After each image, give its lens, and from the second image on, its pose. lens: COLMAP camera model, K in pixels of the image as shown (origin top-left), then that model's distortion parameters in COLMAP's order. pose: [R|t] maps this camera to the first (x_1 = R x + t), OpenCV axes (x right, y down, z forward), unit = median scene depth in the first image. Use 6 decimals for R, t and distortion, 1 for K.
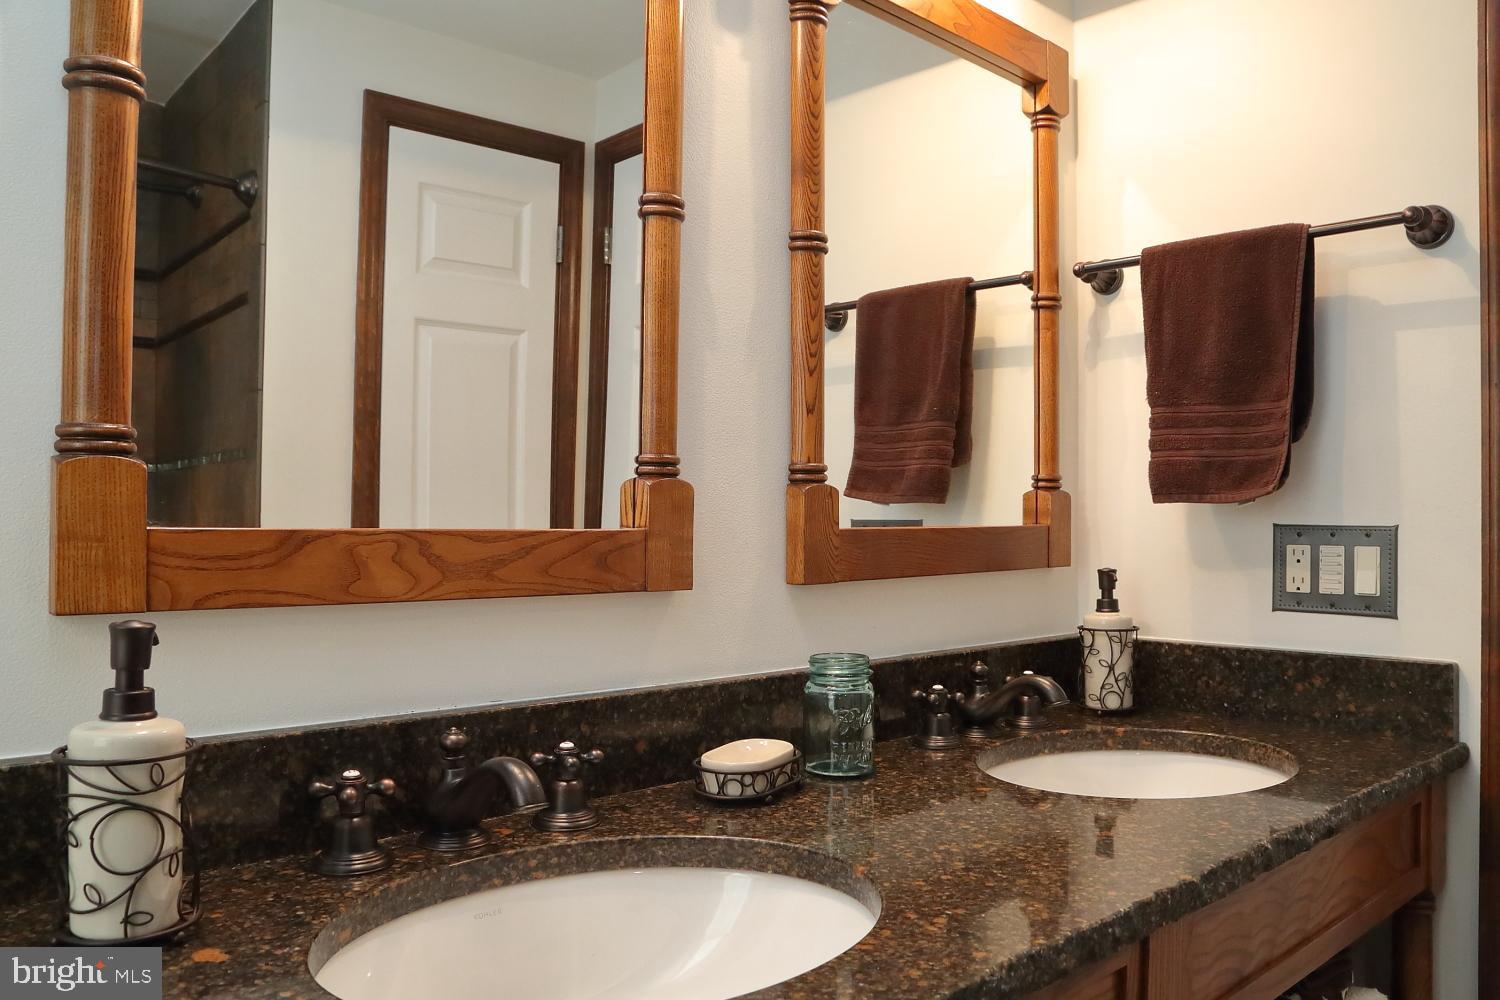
lens RADIAL K [[1173.6, 0, 750.0], [0, 1173.6, 500.0], [0, 0, 1]] dist [-0.090285, 0.054123]
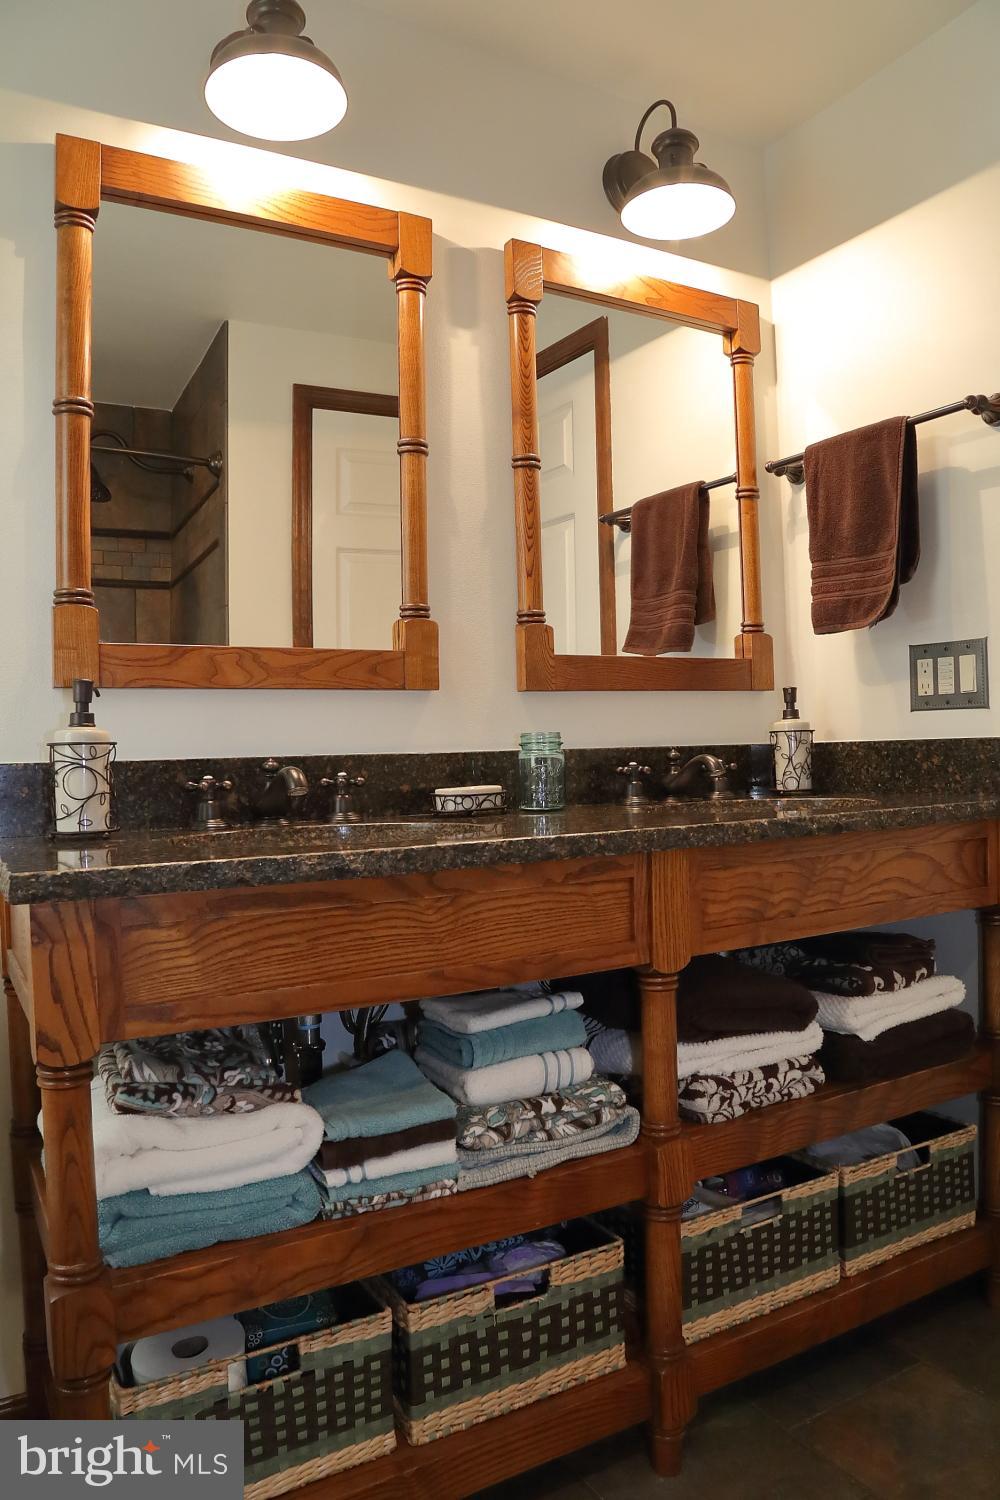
lens RADIAL K [[1120.4, 0, 500.0], [0, 1120.4, 750.0], [0, 0, 1]] dist [-0.118283, 0.003801]
pose [[0.971648, -0.031878, -0.234273, 0.297995], [0.034015, 0.999408, 0.005086, 0.120433], [0.233972, -0.012911, 0.972158, -0.337012]]
